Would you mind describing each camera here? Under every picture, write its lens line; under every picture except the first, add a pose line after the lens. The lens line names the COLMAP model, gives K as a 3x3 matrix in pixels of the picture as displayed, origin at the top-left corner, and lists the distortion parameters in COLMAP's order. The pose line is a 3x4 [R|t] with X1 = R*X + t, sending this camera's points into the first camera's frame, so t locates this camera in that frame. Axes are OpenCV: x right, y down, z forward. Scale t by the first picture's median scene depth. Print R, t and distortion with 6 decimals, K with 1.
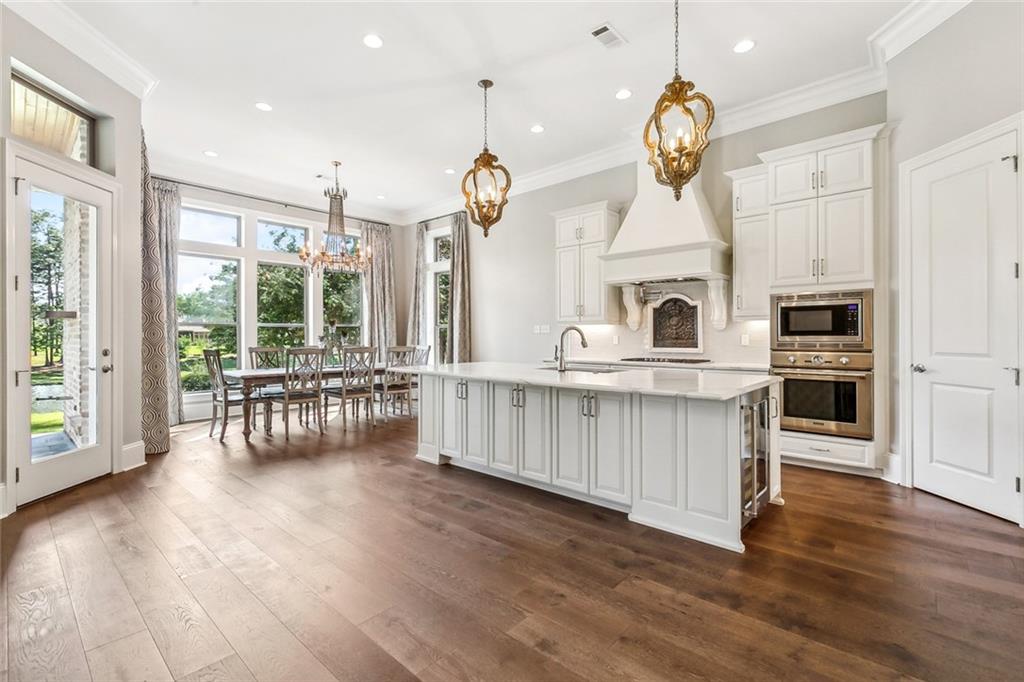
lens RADIAL K [[465.2, 0, 514.7], [0, 465.2, 336.4], [0, 0, 1]] dist [-0.000460, -0.000654]
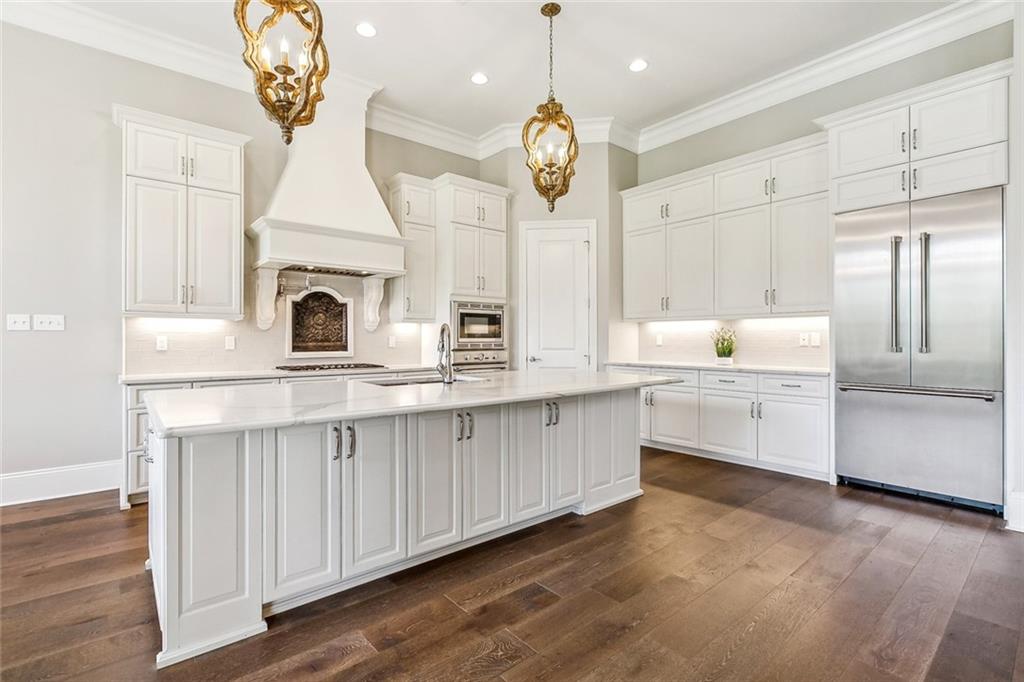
lens RADIAL K [[465.2, 0, 520.5], [0, 465.2, 343.0], [0, 0, 1]] dist [-0.000460, -0.000654]
pose [[0.134857, -0.012189, 0.990790, -0.556641], [-0.002623, 0.999916, 0.012658, -0.002906], [-0.990862, -0.004306, 0.134814, 0.696772]]
